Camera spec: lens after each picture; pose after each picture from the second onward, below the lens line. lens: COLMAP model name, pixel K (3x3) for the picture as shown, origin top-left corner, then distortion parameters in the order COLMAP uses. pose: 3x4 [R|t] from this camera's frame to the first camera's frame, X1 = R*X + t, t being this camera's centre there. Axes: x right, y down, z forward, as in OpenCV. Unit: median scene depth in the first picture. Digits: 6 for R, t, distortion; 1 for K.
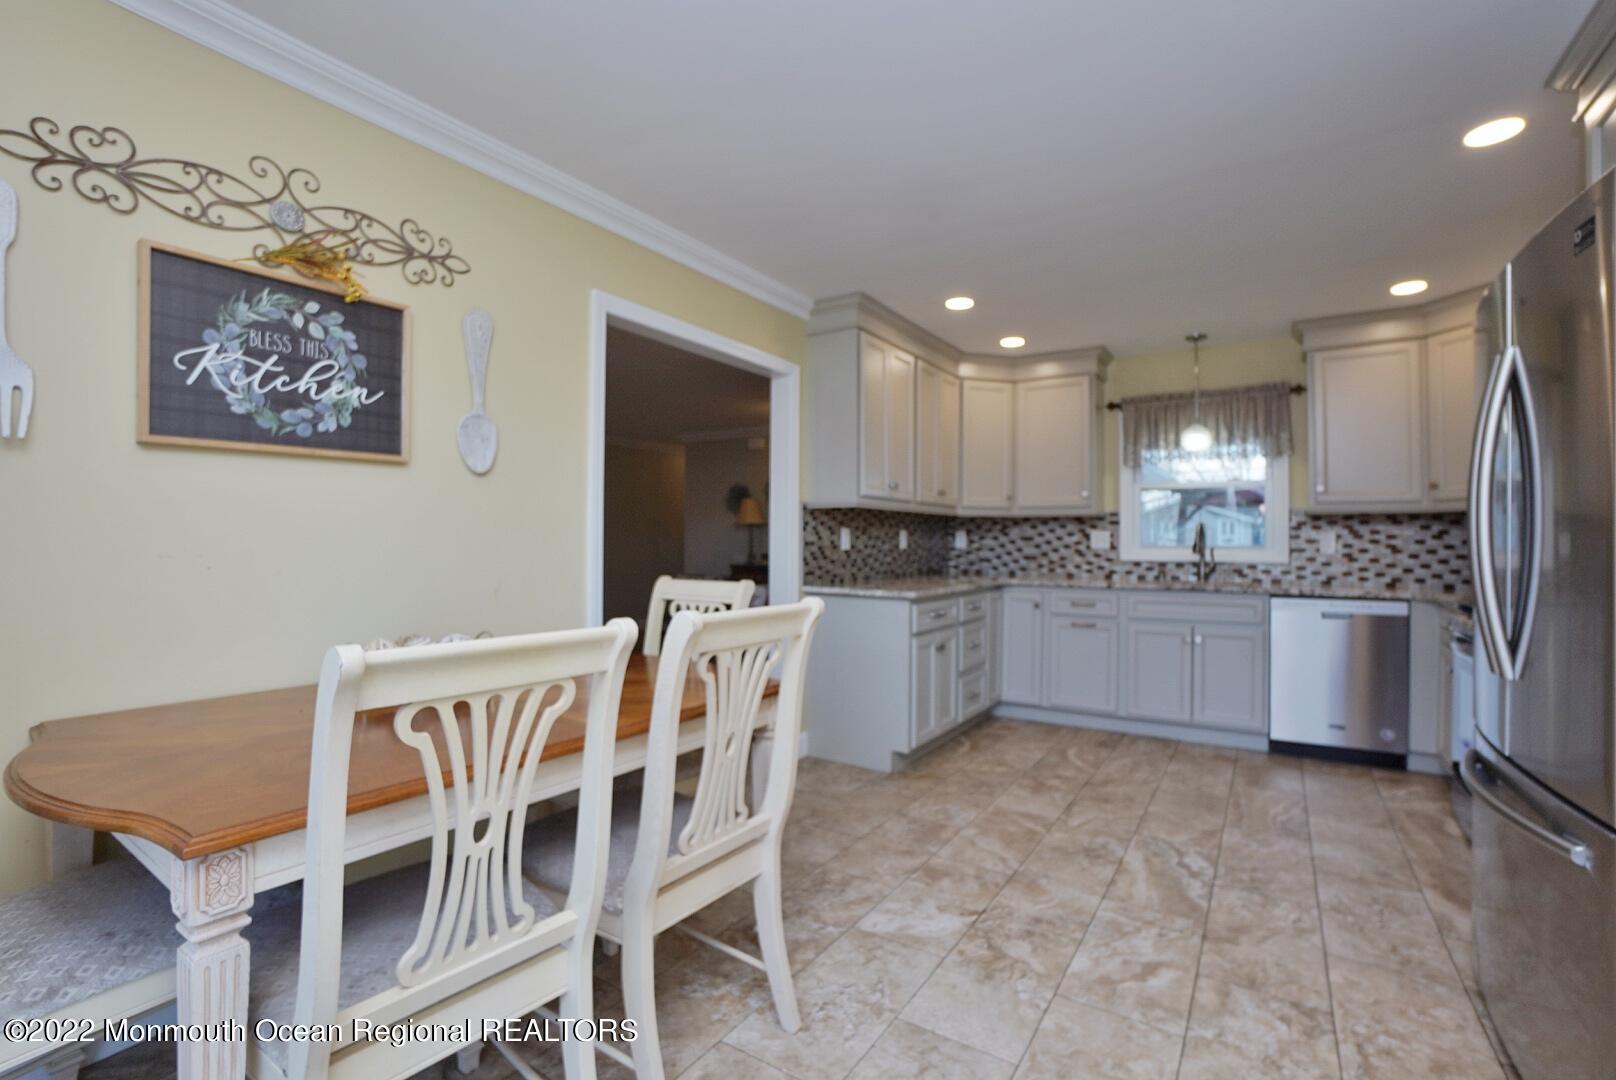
lens RADIAL K [[714.8, 0, 808.0], [0, 714.8, 531.8], [0, 0, 1]] dist [-0.062490, 0.021260]
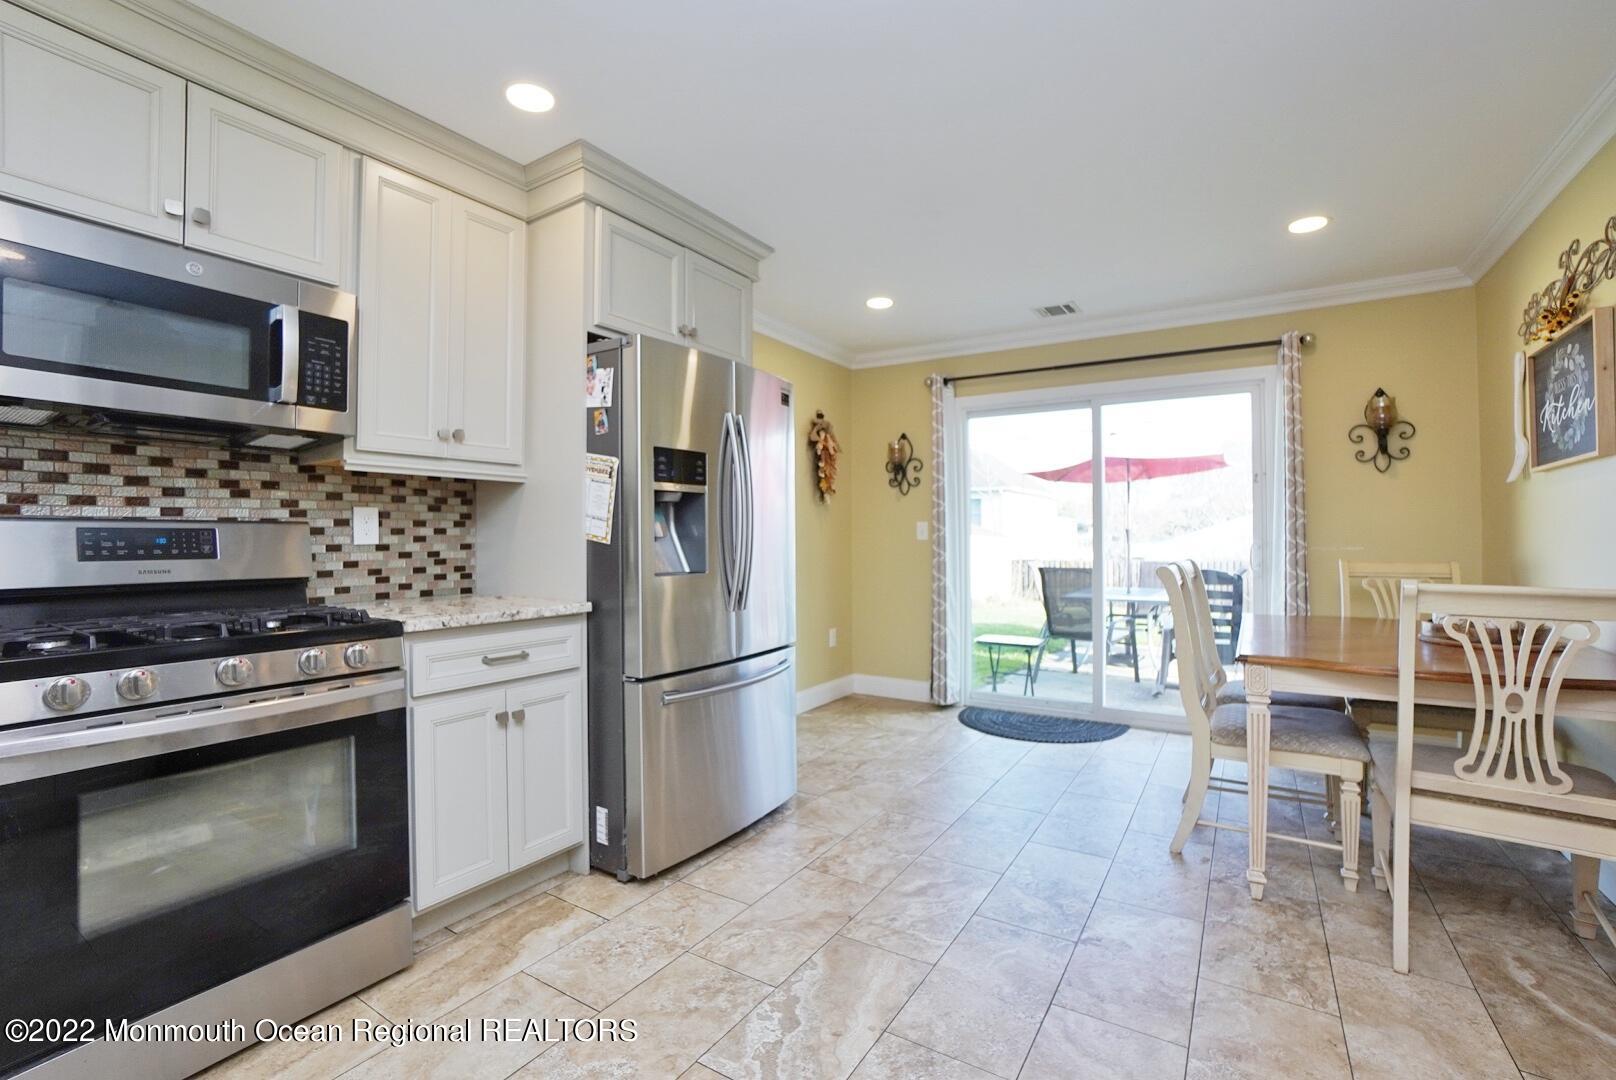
lens RADIAL K [[714.8, 0, 804.9], [0, 714.8, 530.7], [0, 0, 1]] dist [-0.062490, 0.021260]
pose [[-0.999803, -0.003455, -0.019570, 0.318953], [-0.002983, 0.999705, -0.024120, 0.021353], [0.019648, -0.024057, -0.999517, 0.981861]]
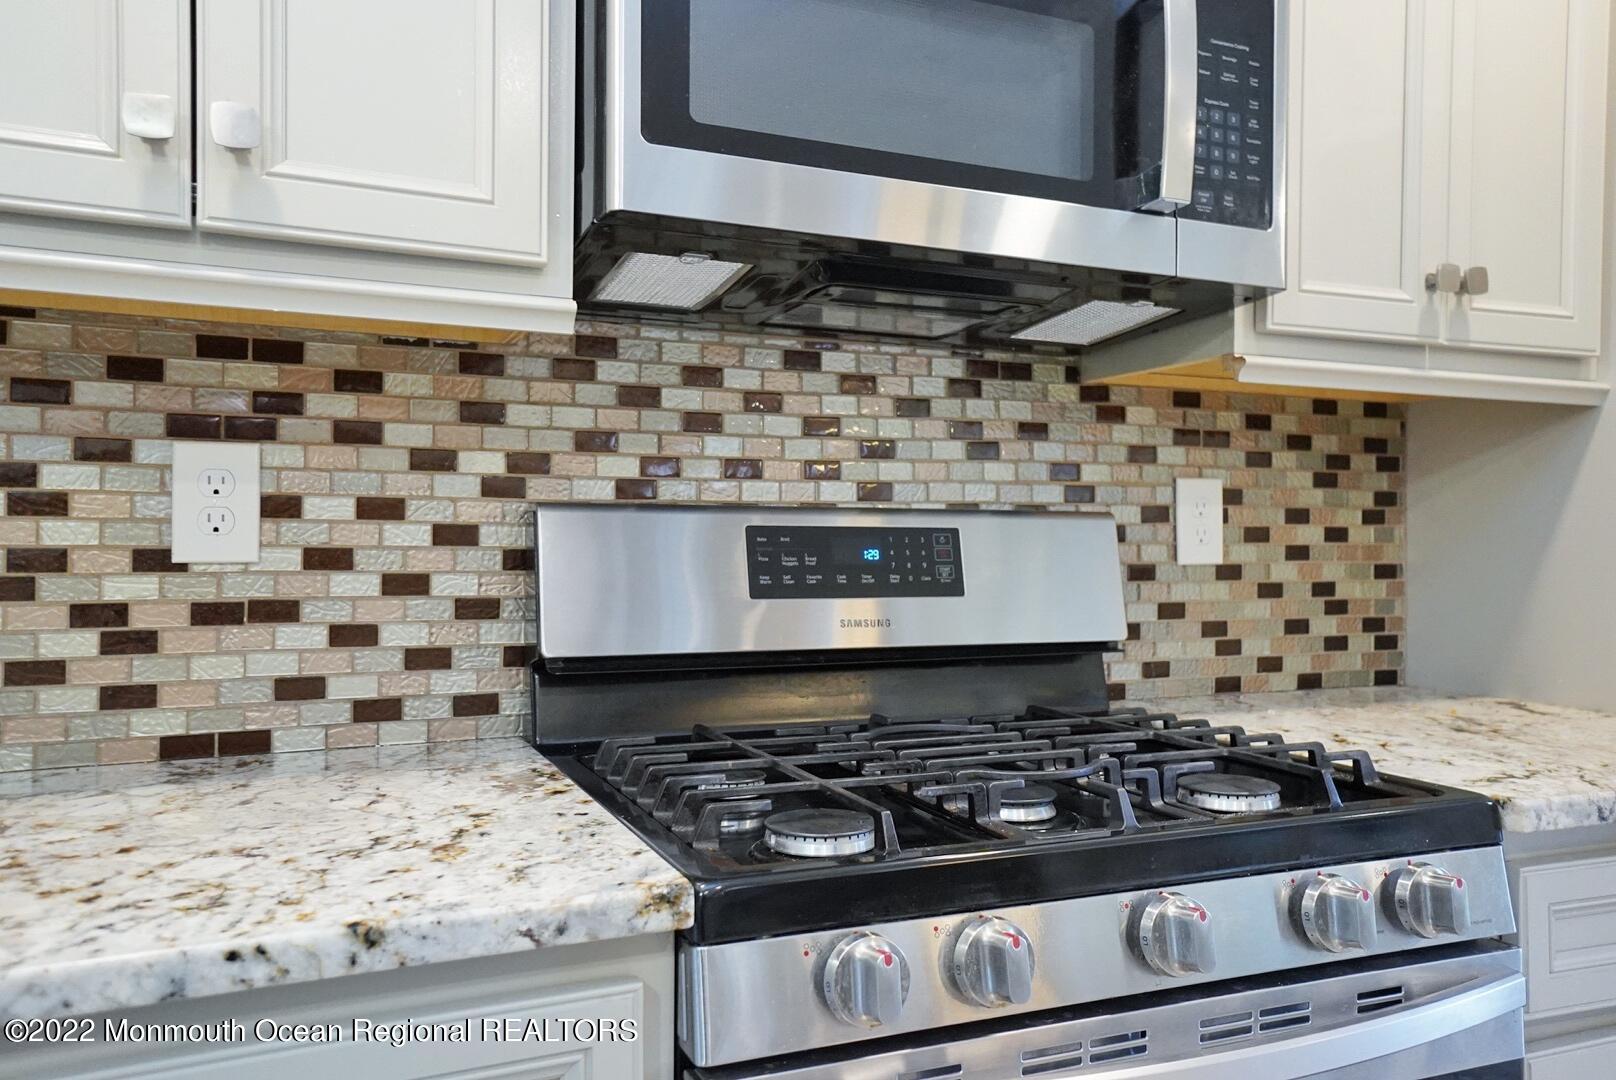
lens RADIAL K [[1229.5, 0, 809.0], [0, 1229.5, 537.9], [0, 0, 1]] dist [0.027100, 0.004810]
pose [[-0.836419, -0.009780, 0.548003, 0.536198], [-0.018790, 0.999765, -0.010837, 0.017846], [-0.547768, -0.019361, -0.836406, 0.847260]]
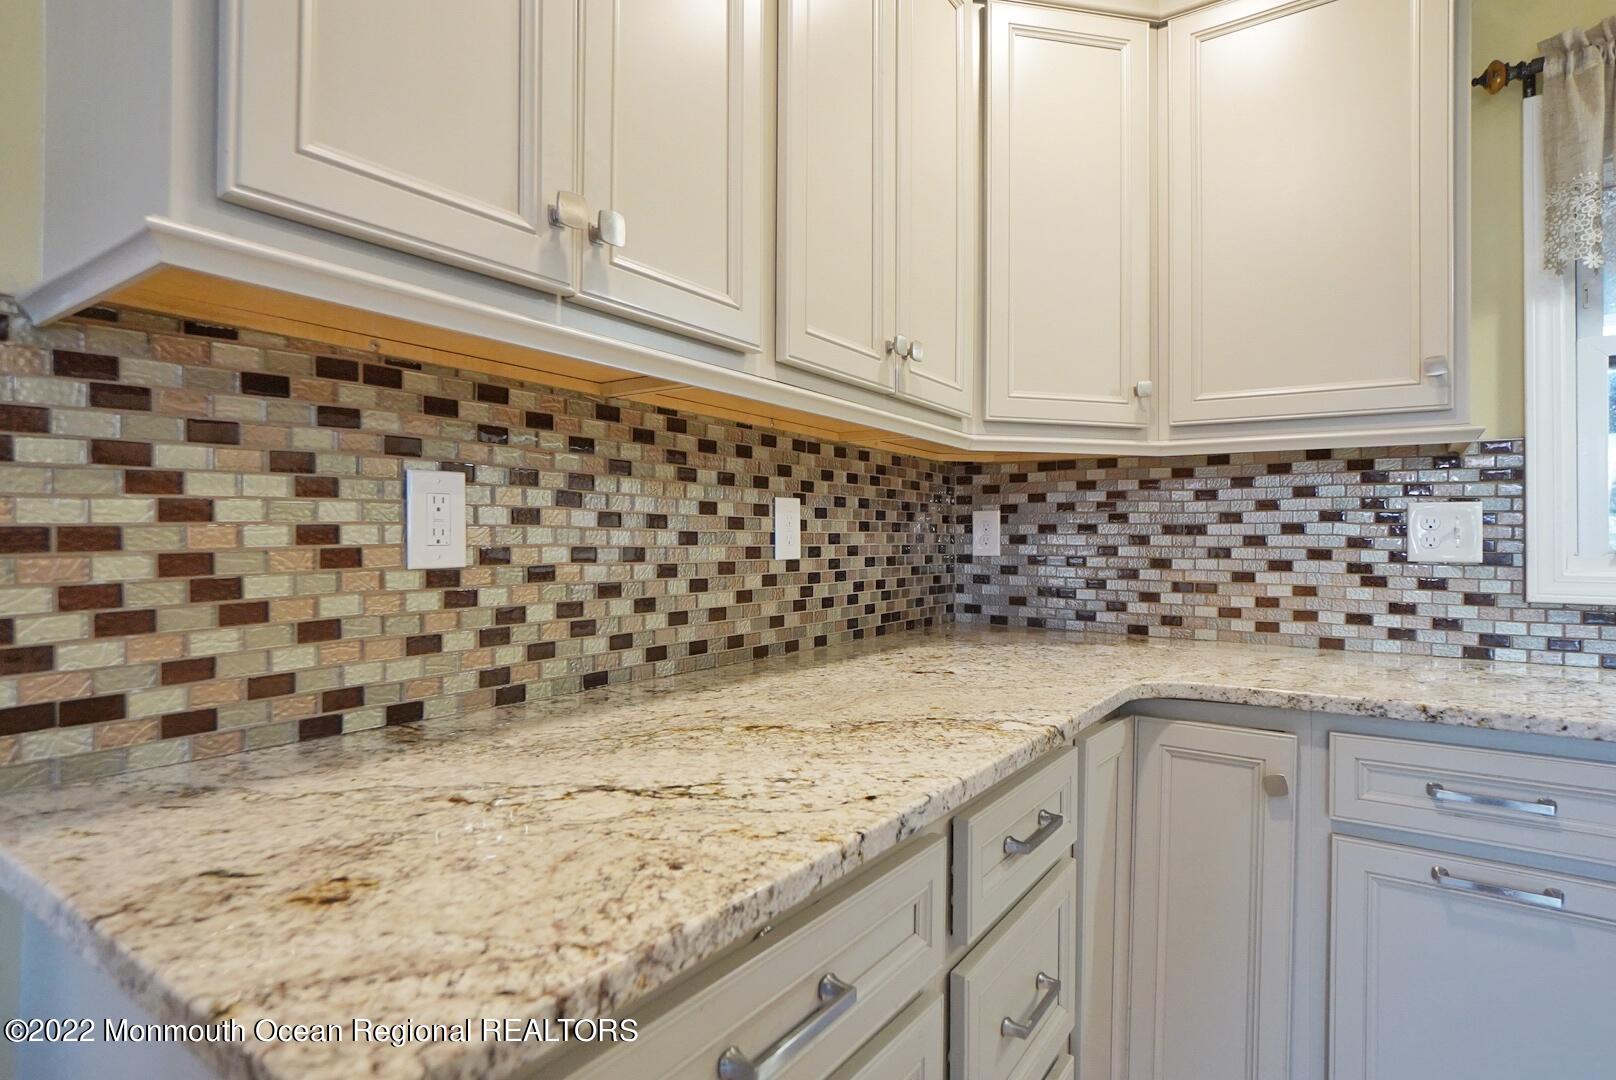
lens RADIAL K [[825.7, 0, 815.5], [0, 825.7, 538.8], [0, 0, 1]] dist [-0.023287, 0.007154]
pose [[0.999912, 0.001900, -0.013100, 0.172172], [-0.001785, 0.999960, 0.008802, 0.013391], [0.013116, -0.008778, 0.999875, 0.752032]]
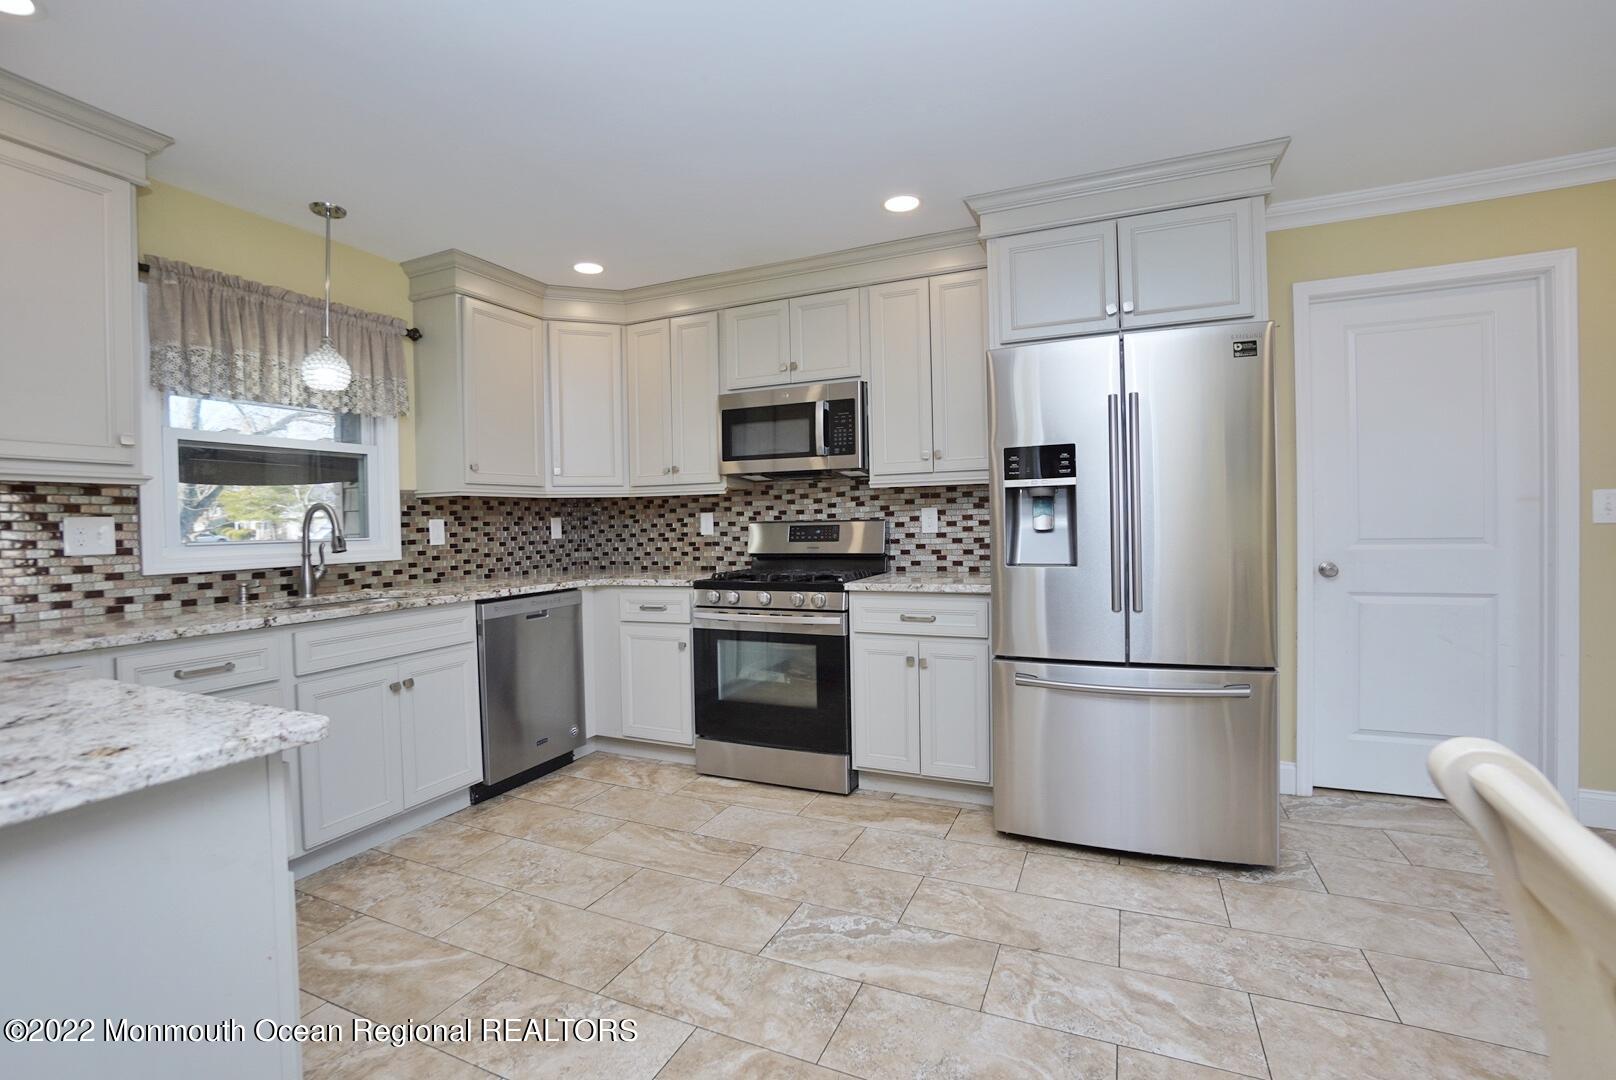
lens RADIAL K [[714.8, 0, 807.7], [0, 714.8, 531.2], [0, 0, 1]] dist [-0.062490, 0.021260]
pose [[-0.167991, -0.016113, 0.985657, -0.139396], [0.004626, 0.999843, 0.017133, 0.002865], [-0.985778, 0.007438, -0.167890, 0.700639]]
